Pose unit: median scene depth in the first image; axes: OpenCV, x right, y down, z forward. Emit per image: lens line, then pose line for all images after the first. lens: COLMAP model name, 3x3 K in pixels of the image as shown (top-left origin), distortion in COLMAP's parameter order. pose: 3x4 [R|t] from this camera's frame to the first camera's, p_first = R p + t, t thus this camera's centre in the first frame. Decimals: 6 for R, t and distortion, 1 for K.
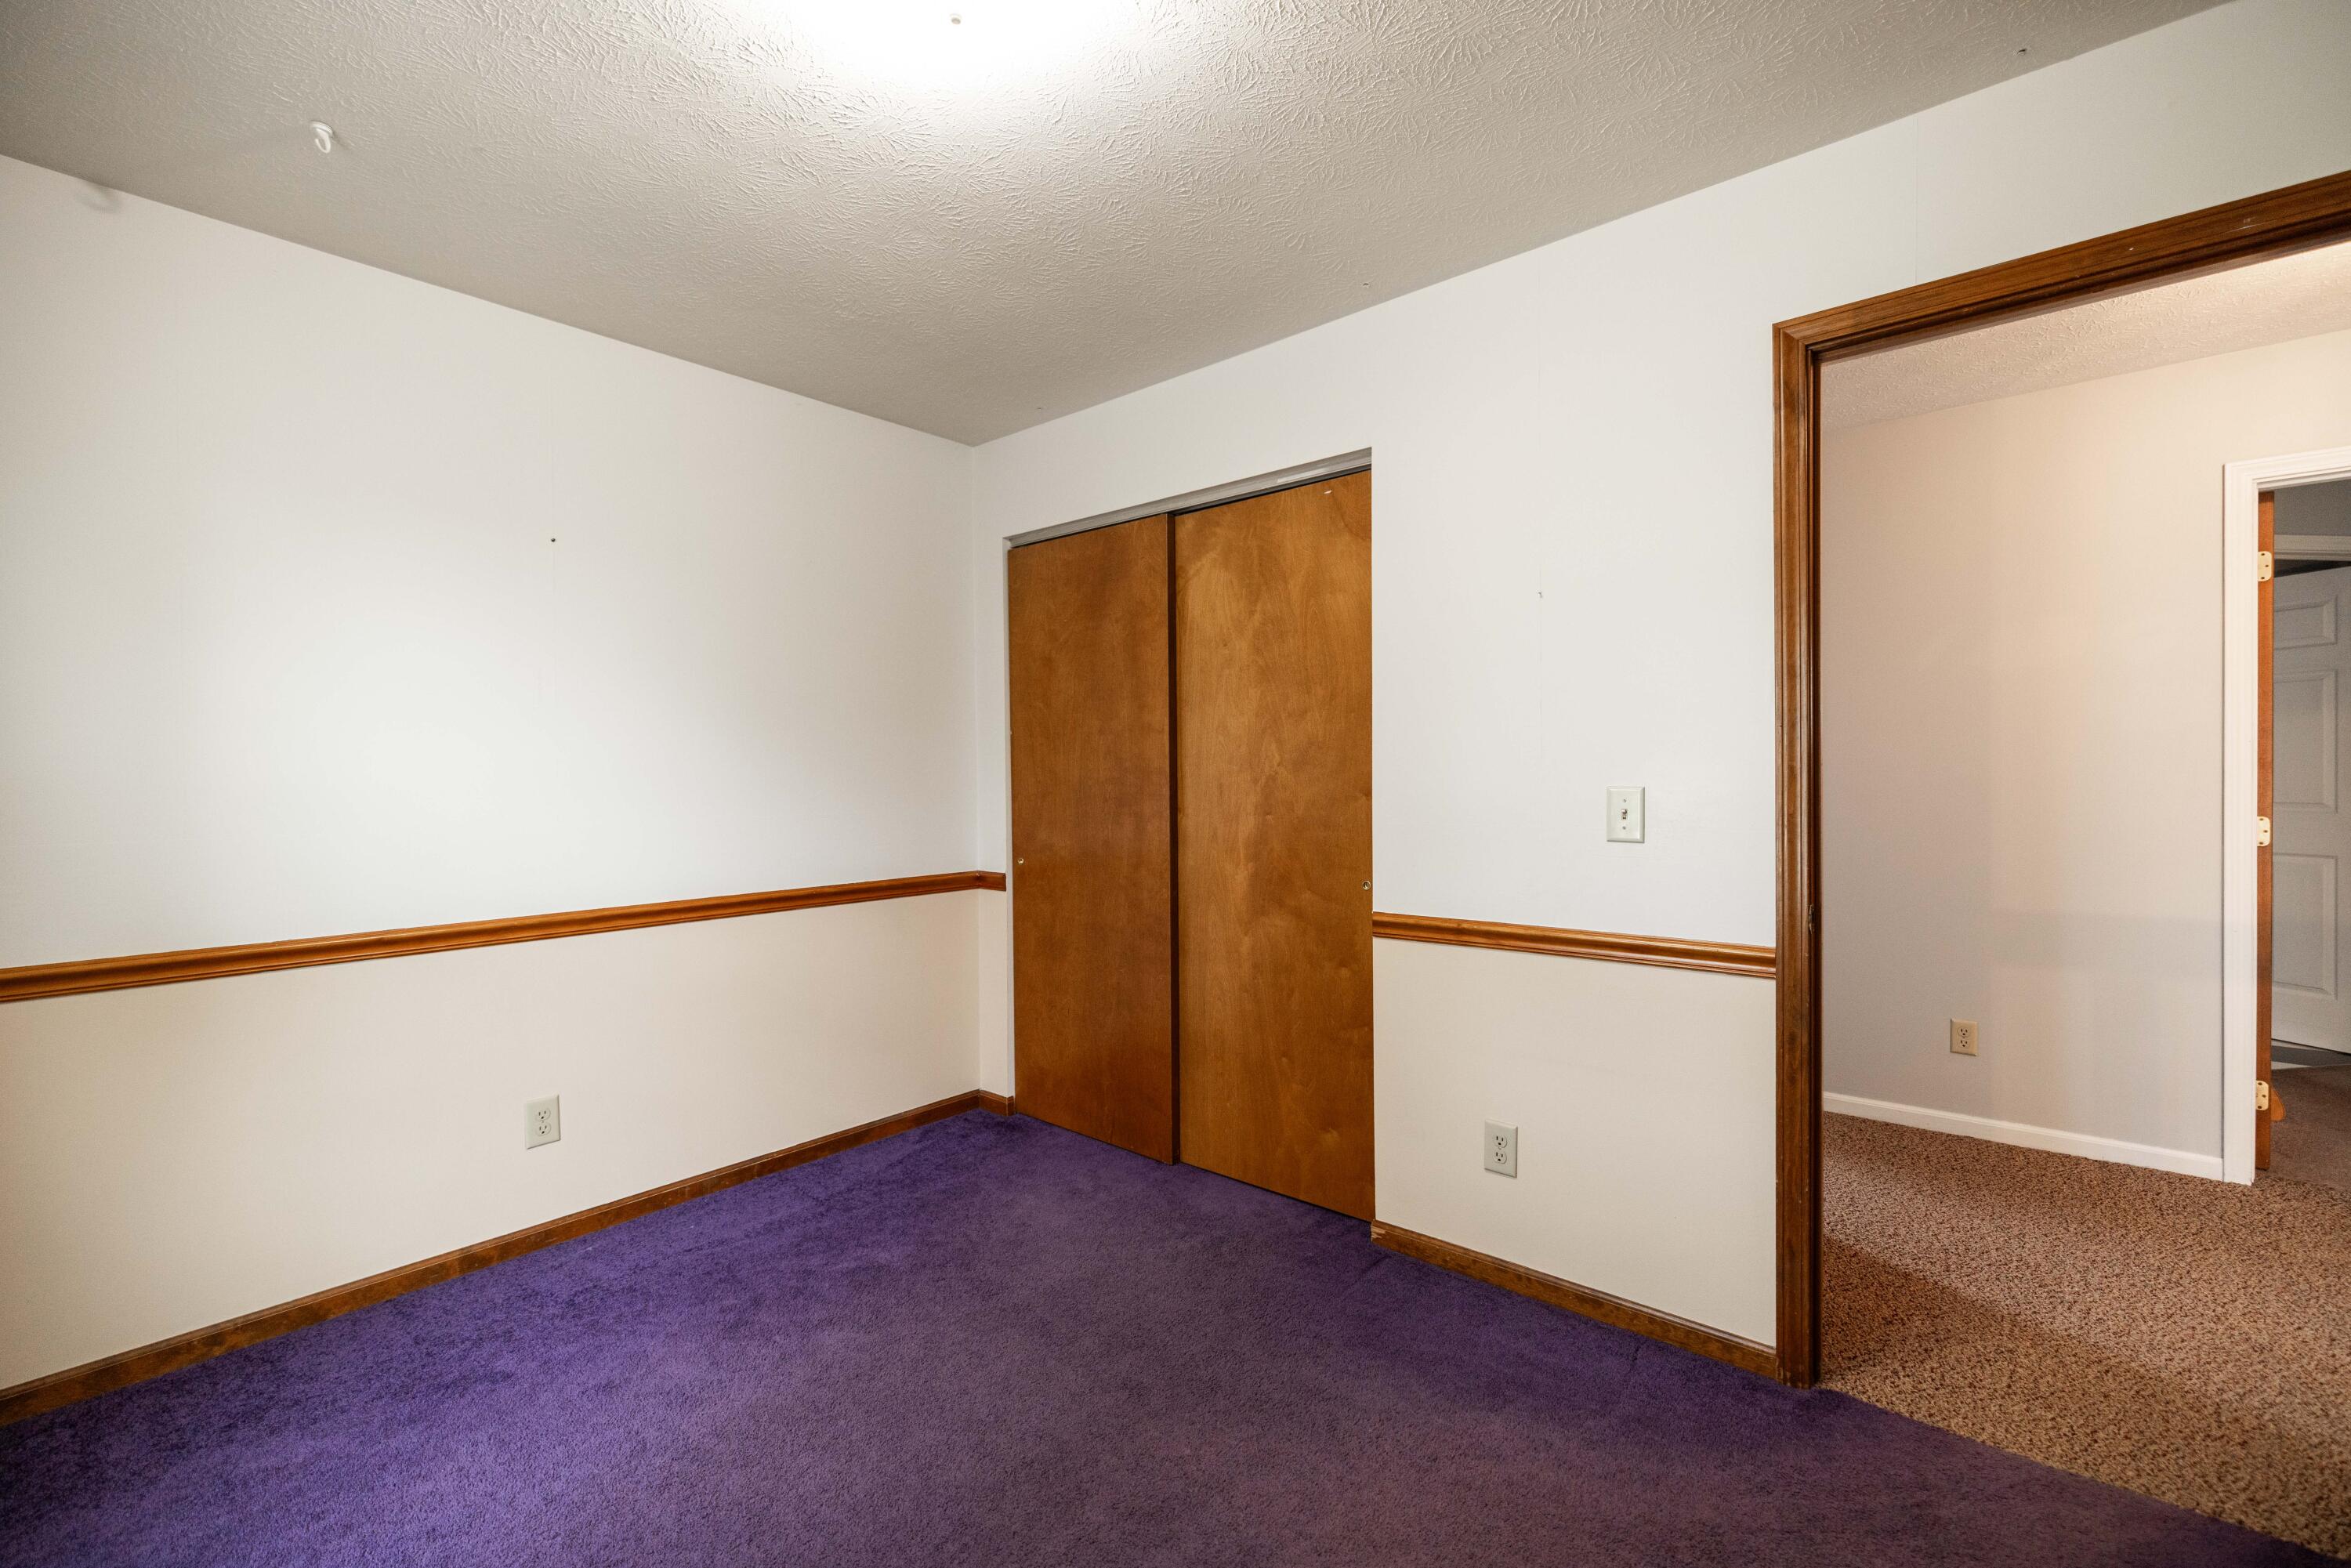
lens RADIAL K [[992.8, 0, 1172.9], [0, 992.8, 789.0], [0, 0, 1]] dist [-0.000428, -0.000017]
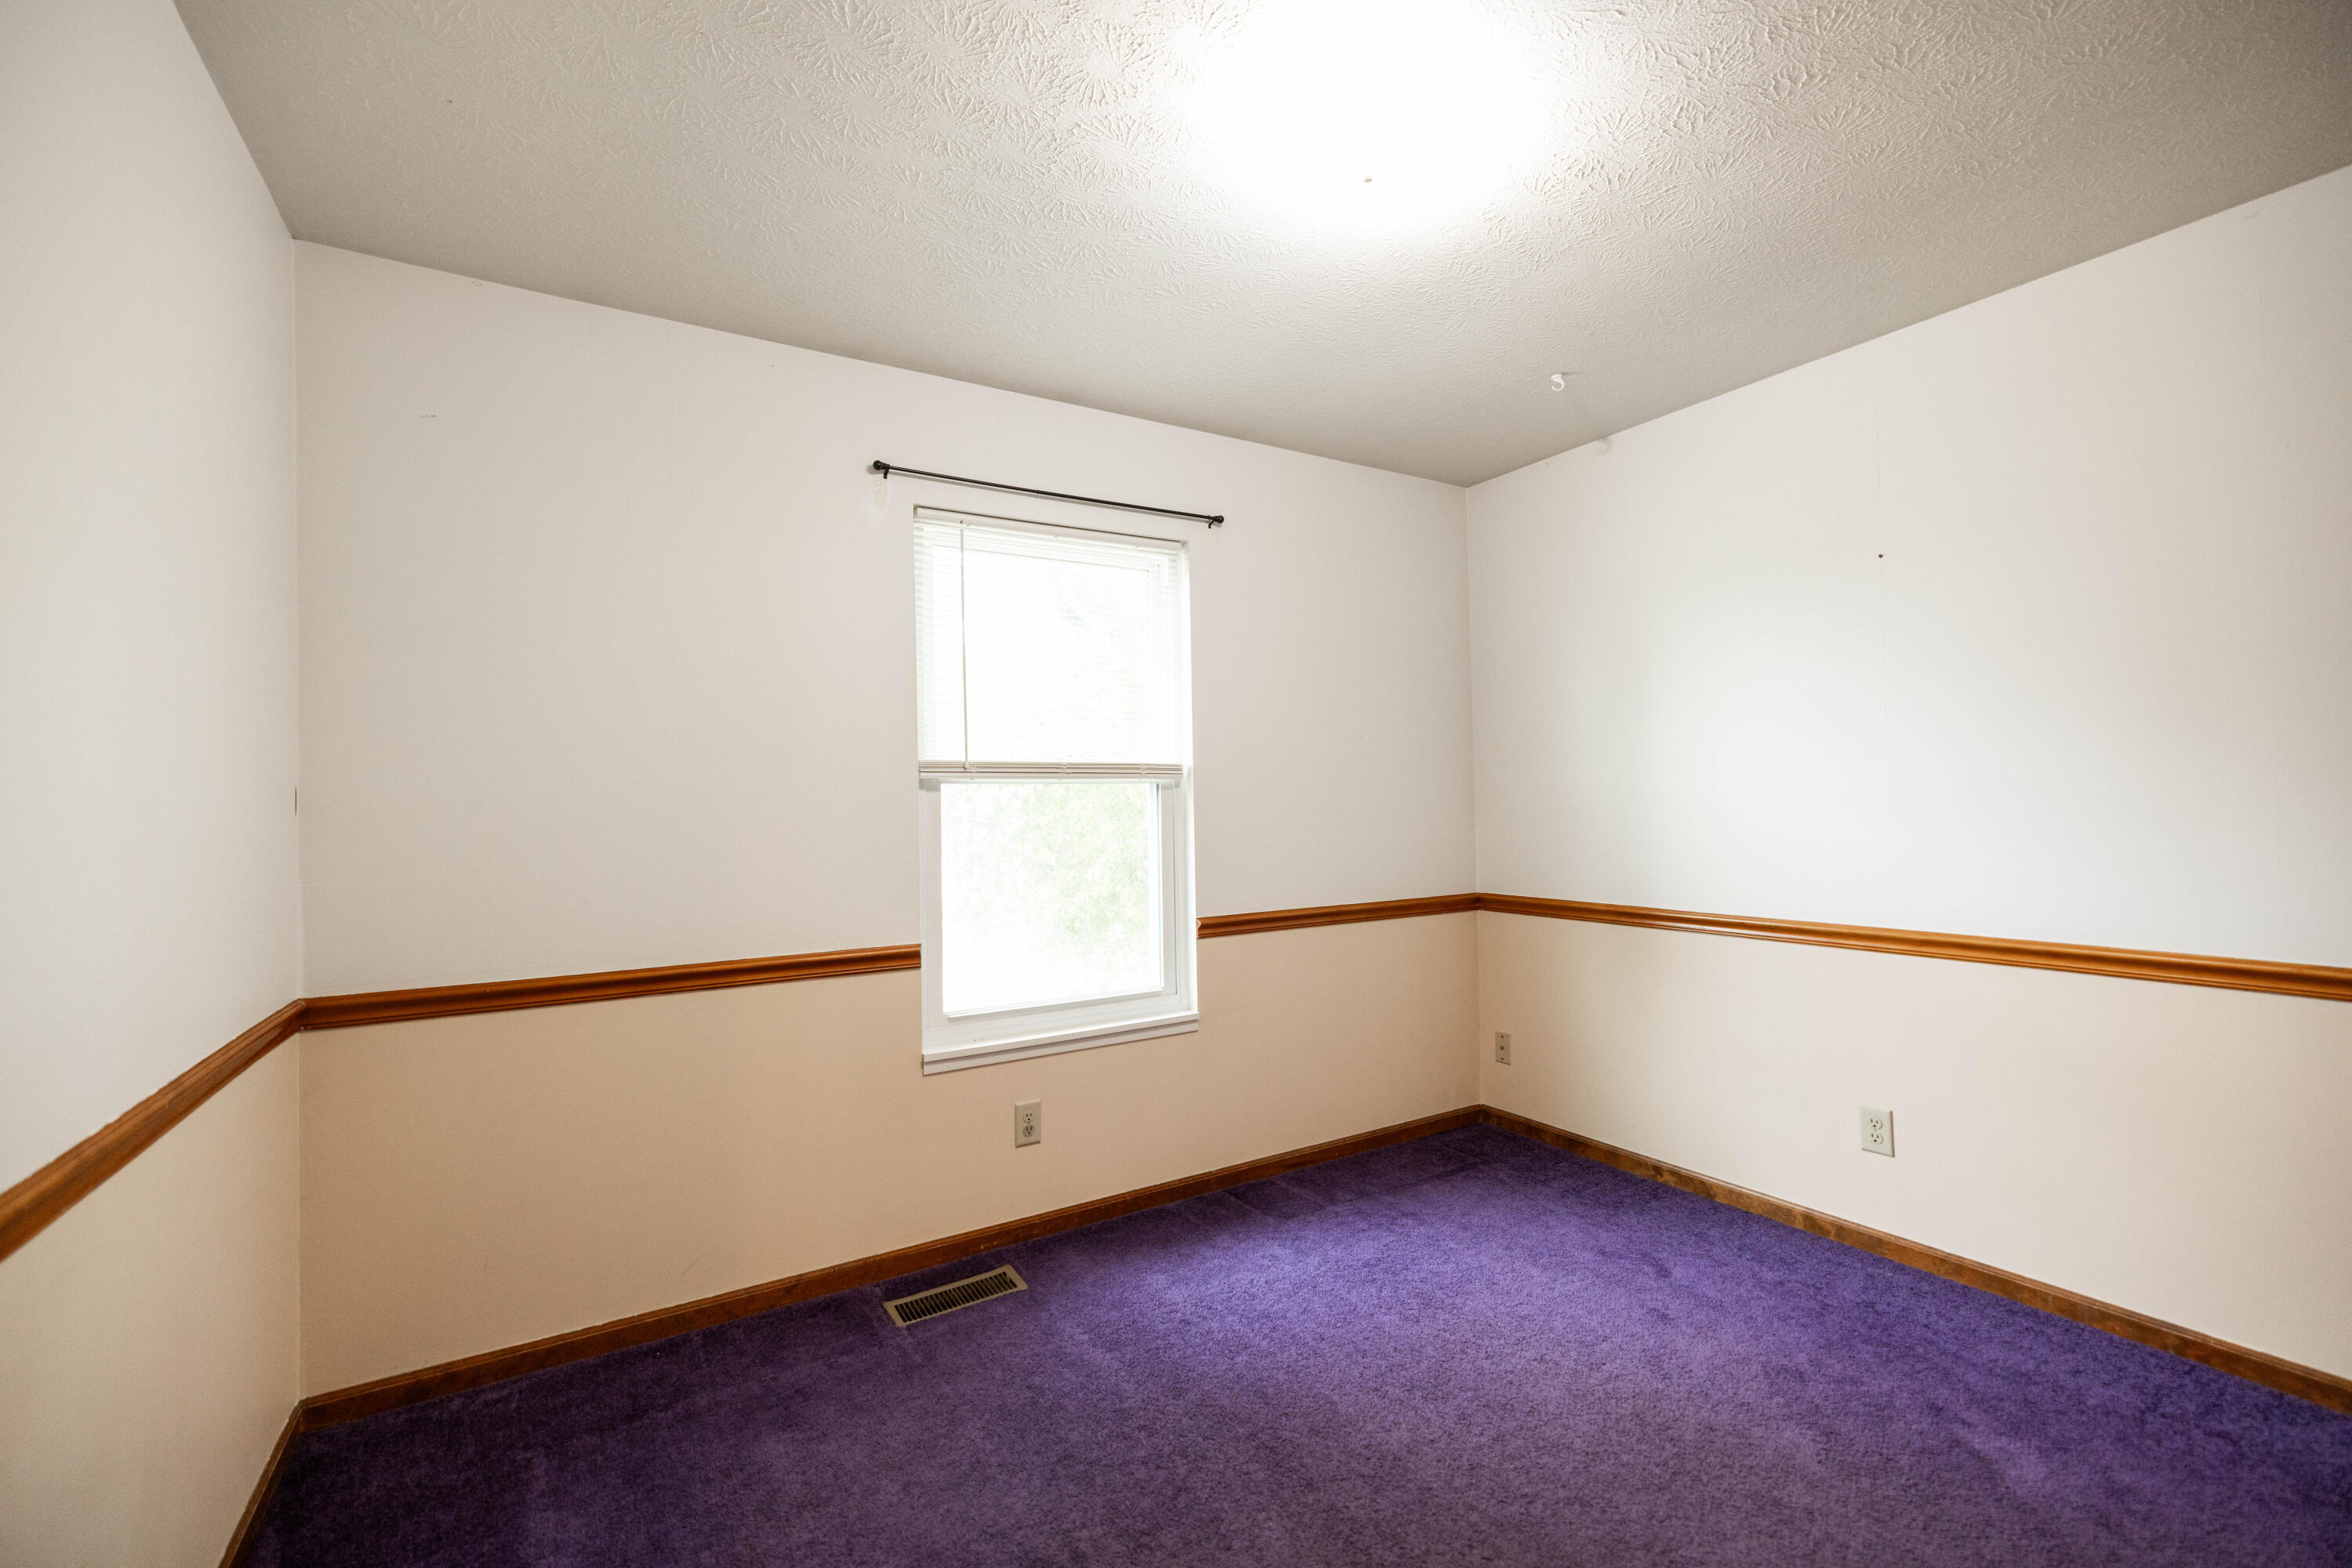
lens RADIAL K [[993.3, 0, 1175.1], [0, 993.3, 784.0], [0, 0, 1]] dist [-0.000428, -0.000017]
pose [[-0.311441, -0.002251, -0.950263, 0.698859], [0.003153, 0.999989, -0.003402, -0.023305], [0.950260, -0.004056, -0.311430, 0.797523]]
